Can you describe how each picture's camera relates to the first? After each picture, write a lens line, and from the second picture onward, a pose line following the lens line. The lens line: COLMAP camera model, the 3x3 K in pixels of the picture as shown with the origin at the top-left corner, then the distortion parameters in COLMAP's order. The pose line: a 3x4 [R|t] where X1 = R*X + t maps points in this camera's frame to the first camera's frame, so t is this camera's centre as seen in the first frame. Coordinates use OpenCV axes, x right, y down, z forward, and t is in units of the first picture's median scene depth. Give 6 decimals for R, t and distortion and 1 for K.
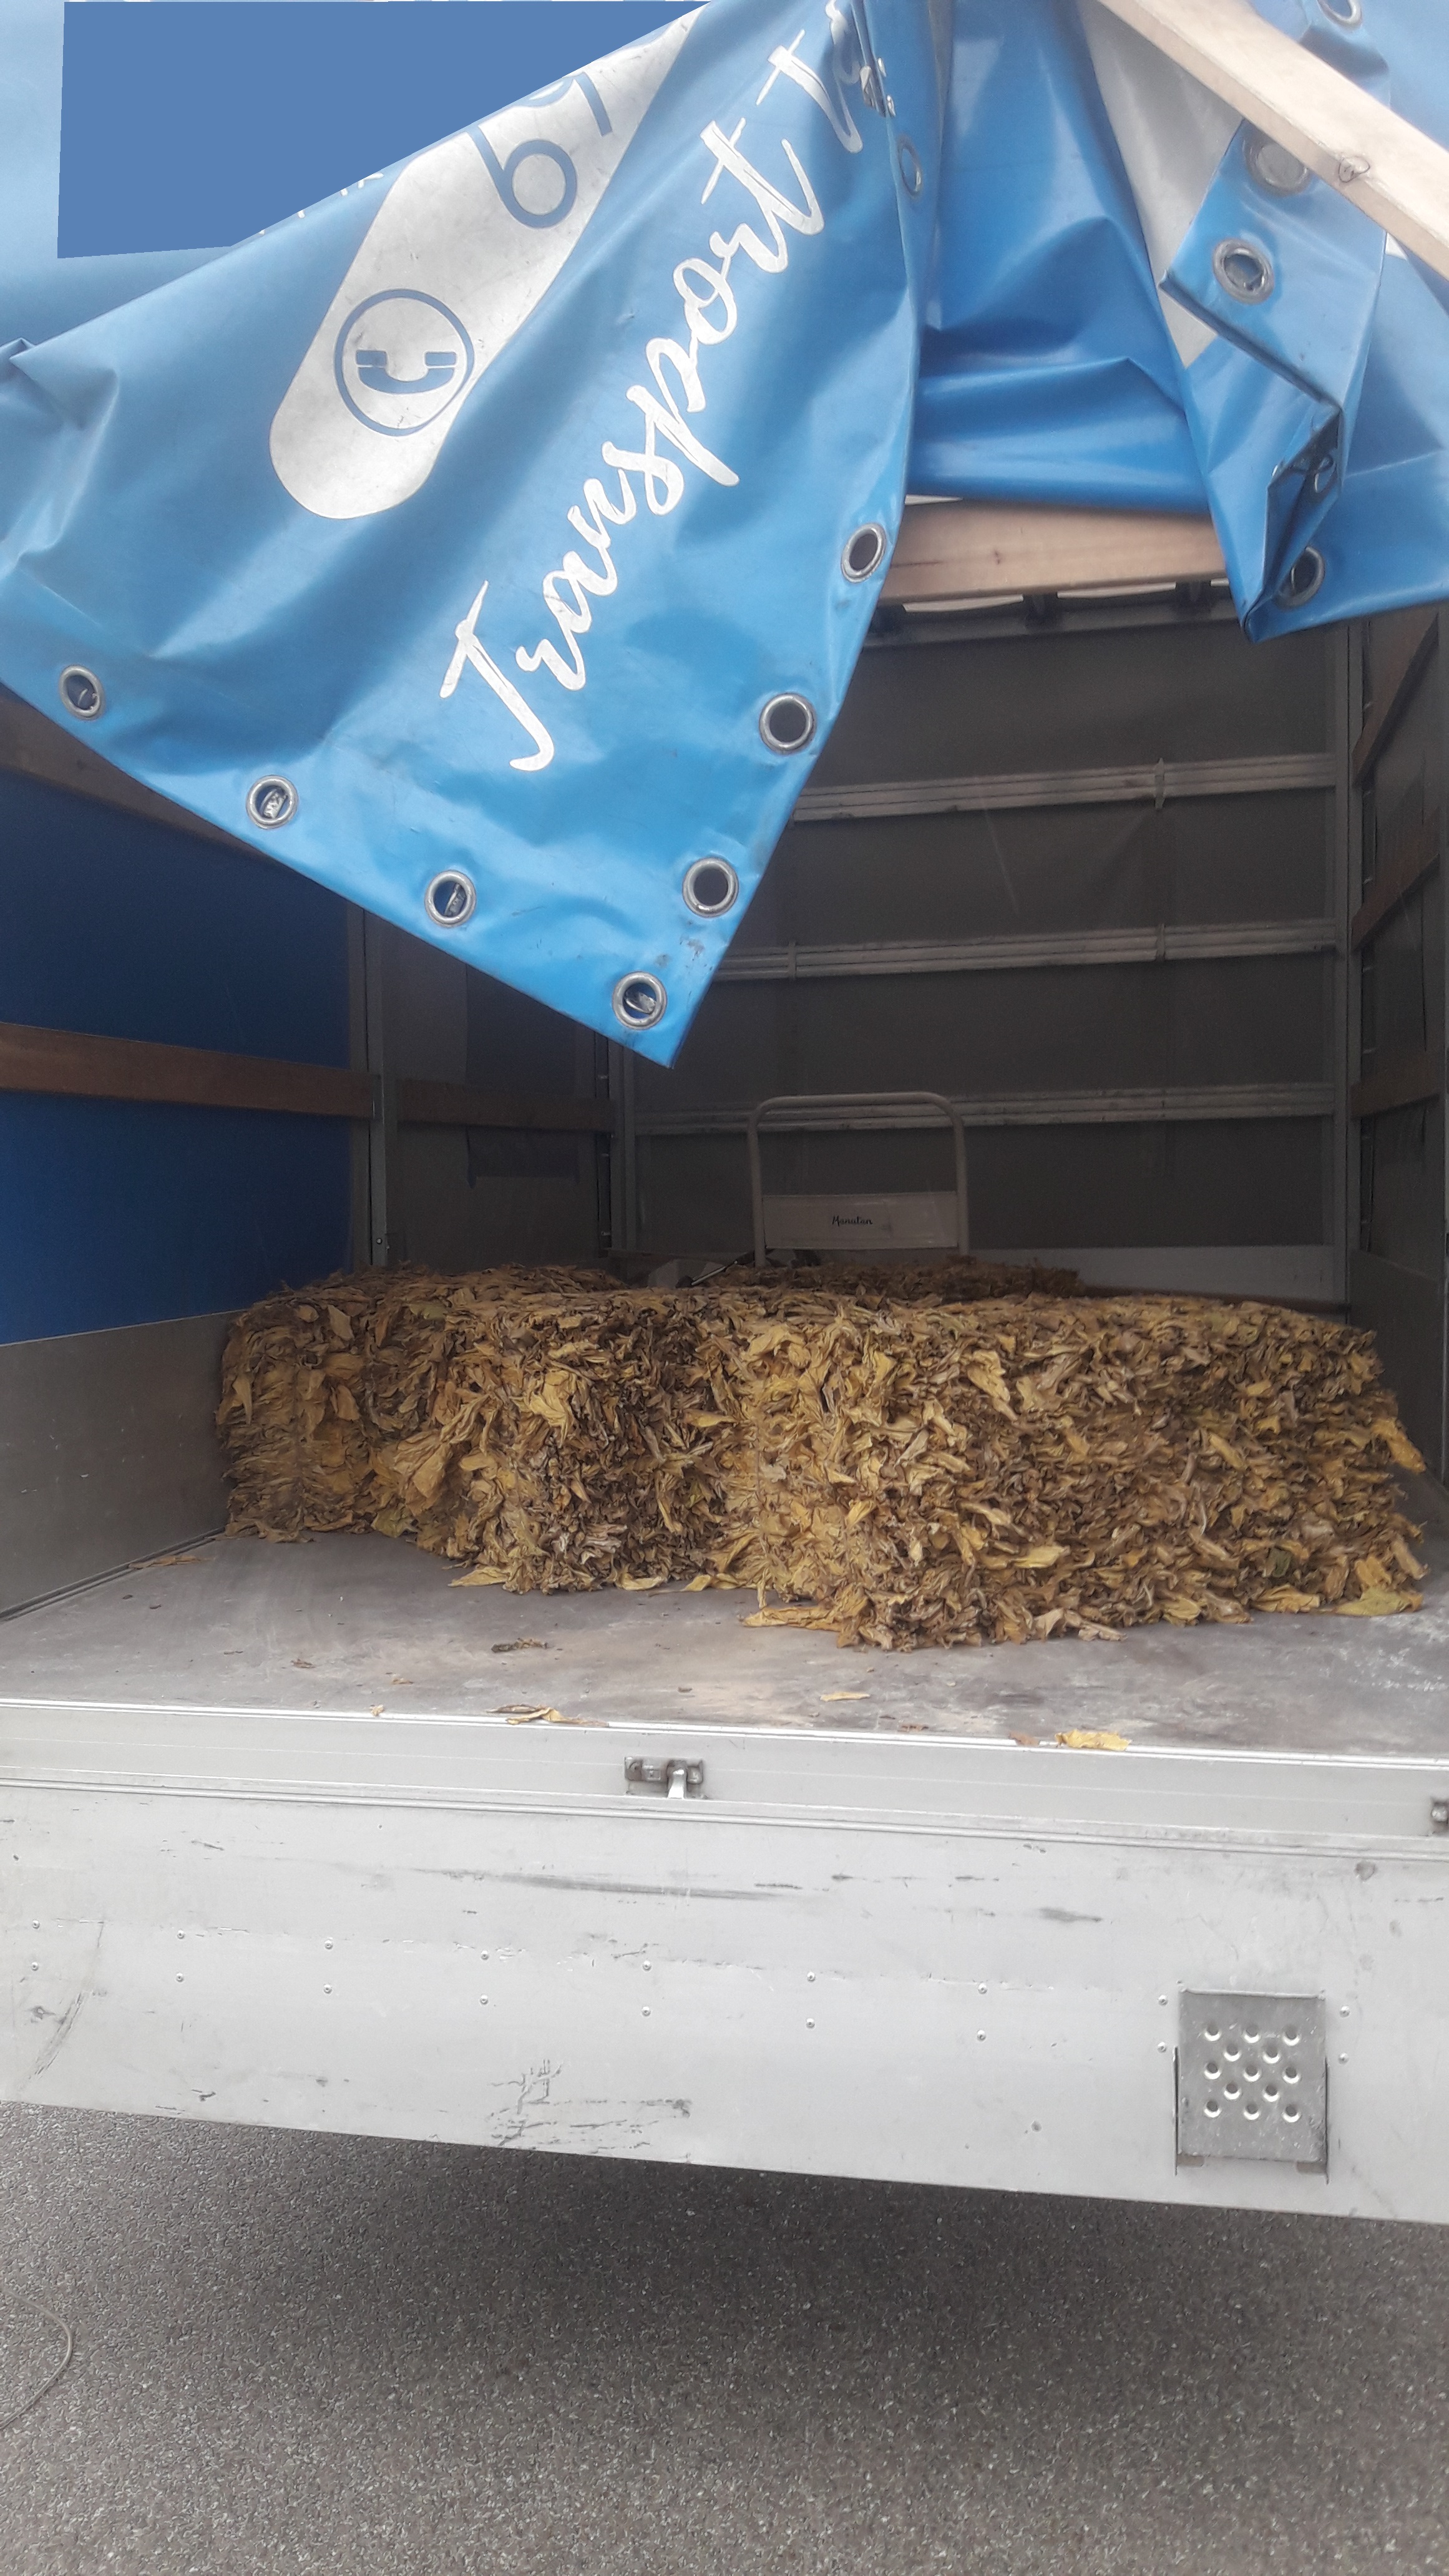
lens RADIAL K [[2046.3, 0, 722.1], [0, 2046.3, 1277.8], [0, 0, 1]] dist [0.016454, 0.000653]
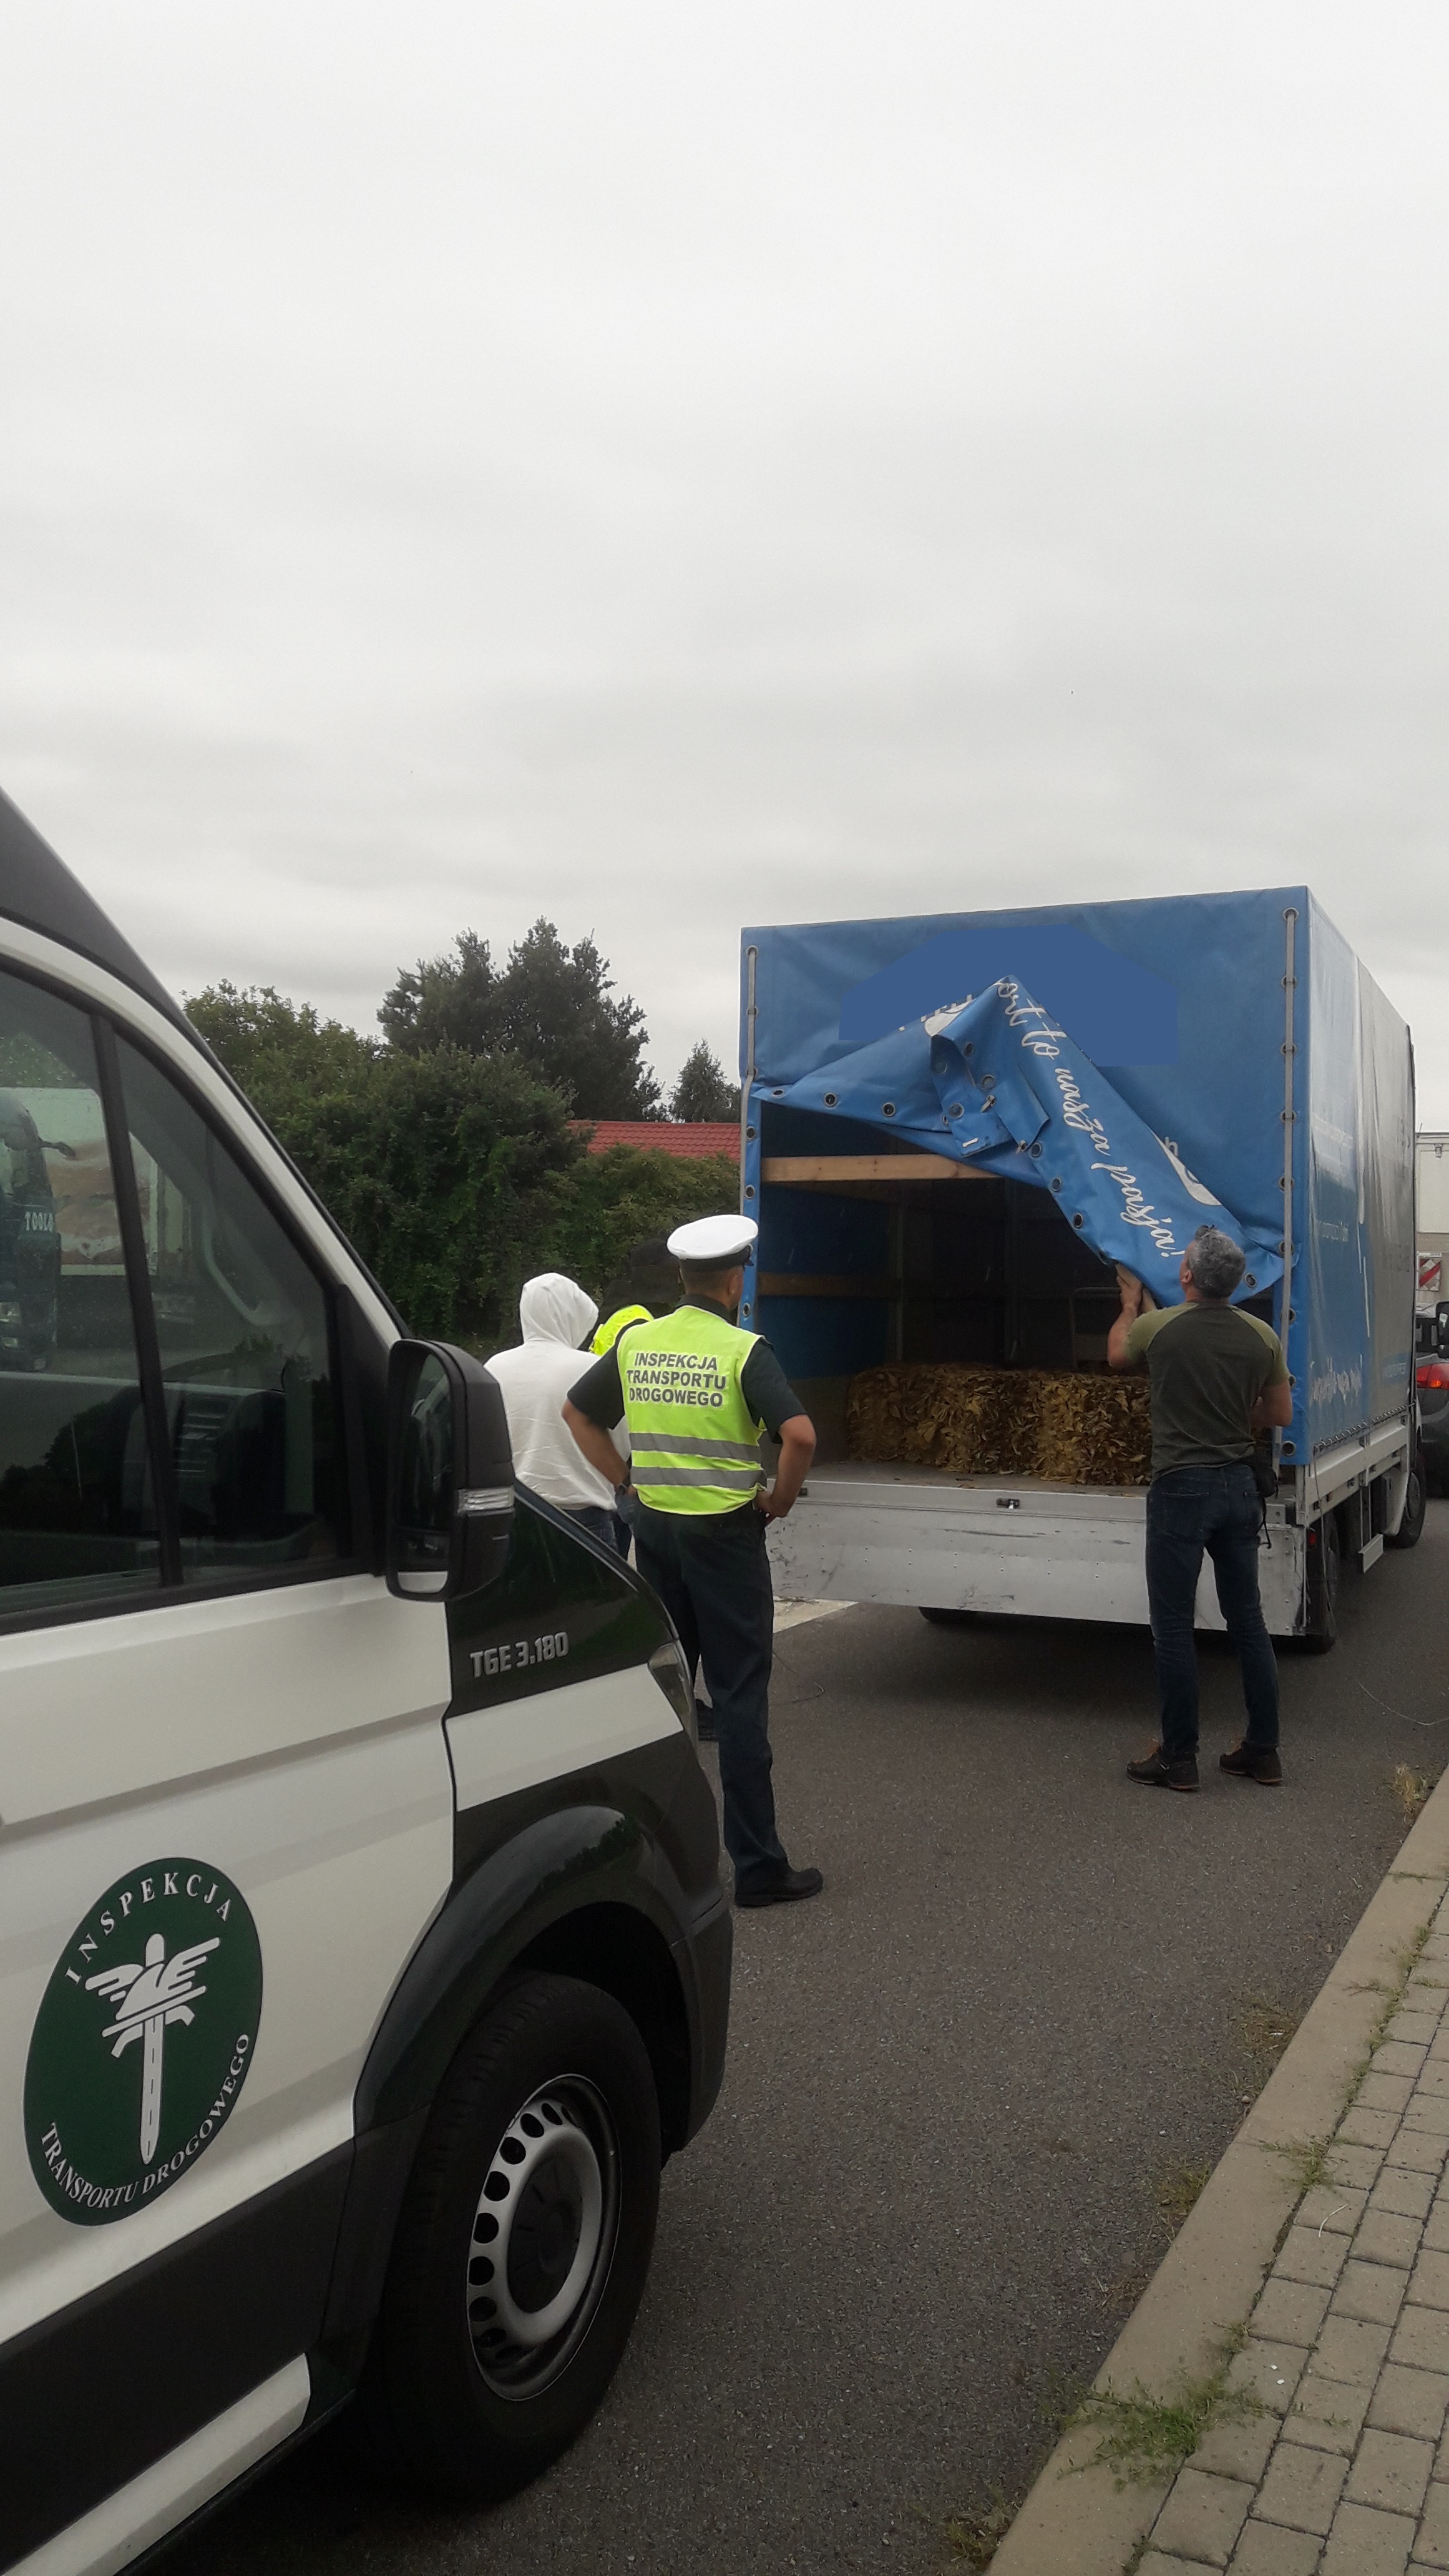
lens RADIAL K [[2046.3, 0, 715.4], [0, 2046.3, 1275.8], [0, 0, 1]] dist [0.016454, 0.000653]
pose [[0.980034, 0.011247, -0.198513, 0.130898], [-0.021988, 0.998406, -0.051987, 0.035047], [0.197612, 0.055314, 0.978718, -1.935965]]
